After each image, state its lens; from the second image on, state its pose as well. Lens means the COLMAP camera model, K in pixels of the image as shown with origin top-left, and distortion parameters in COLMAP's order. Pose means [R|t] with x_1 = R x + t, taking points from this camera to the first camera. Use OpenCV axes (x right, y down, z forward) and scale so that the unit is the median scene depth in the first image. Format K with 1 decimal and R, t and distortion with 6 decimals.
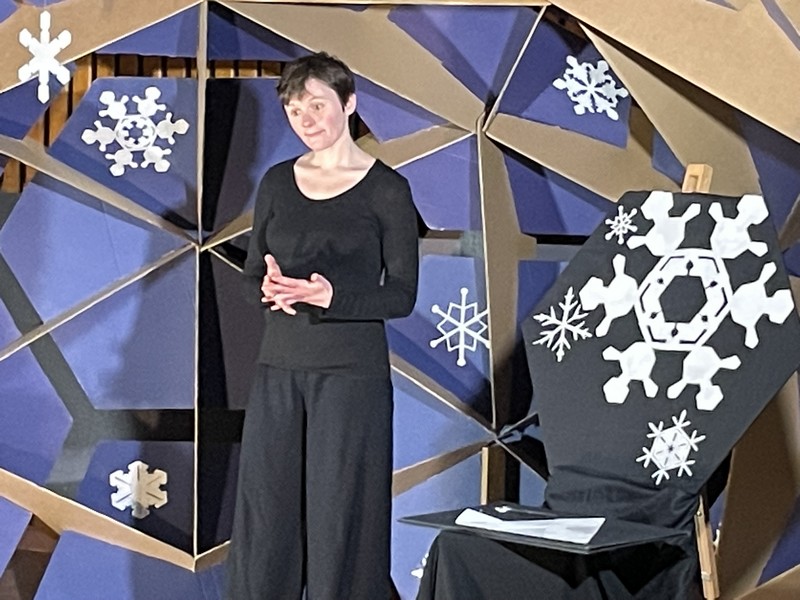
lens RADIAL K [[2857.7, 0, 398.9], [0, 2857.7, 300.8], [0, 0, 1]] dist [0.018190, 0.000000]
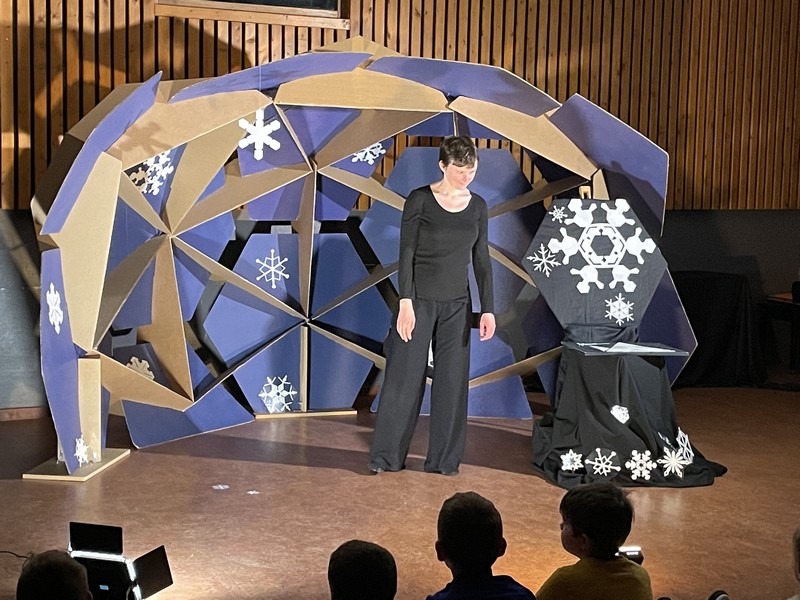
lens RADIAL K [[1360.4, 0, 401.7], [0, 1360.4, 300.0], [0, 0, 1]] dist [0.075847, 0.000000]
pose [[0.618597, -0.089588, 0.780584, -0.845575], [0.048218, 0.995934, 0.076093, -0.047236], [-0.784227, -0.009433, 0.620402, 0.436173]]
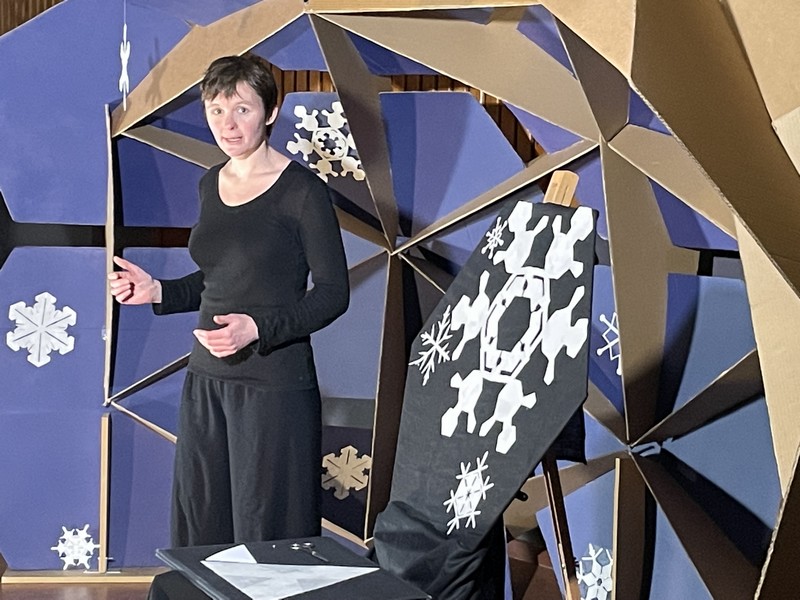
lens RADIAL K [[1955.3, 0, 401.7], [0, 1955.3, 297.1], [0, 0, 1]] dist [0.115284, 0.000000]
pose [[0.899226, 0.035537, -0.436039, 0.323916], [-0.032099, 0.999368, 0.015252, -0.016475], [0.436306, 0.000281, 0.899798, 0.435432]]
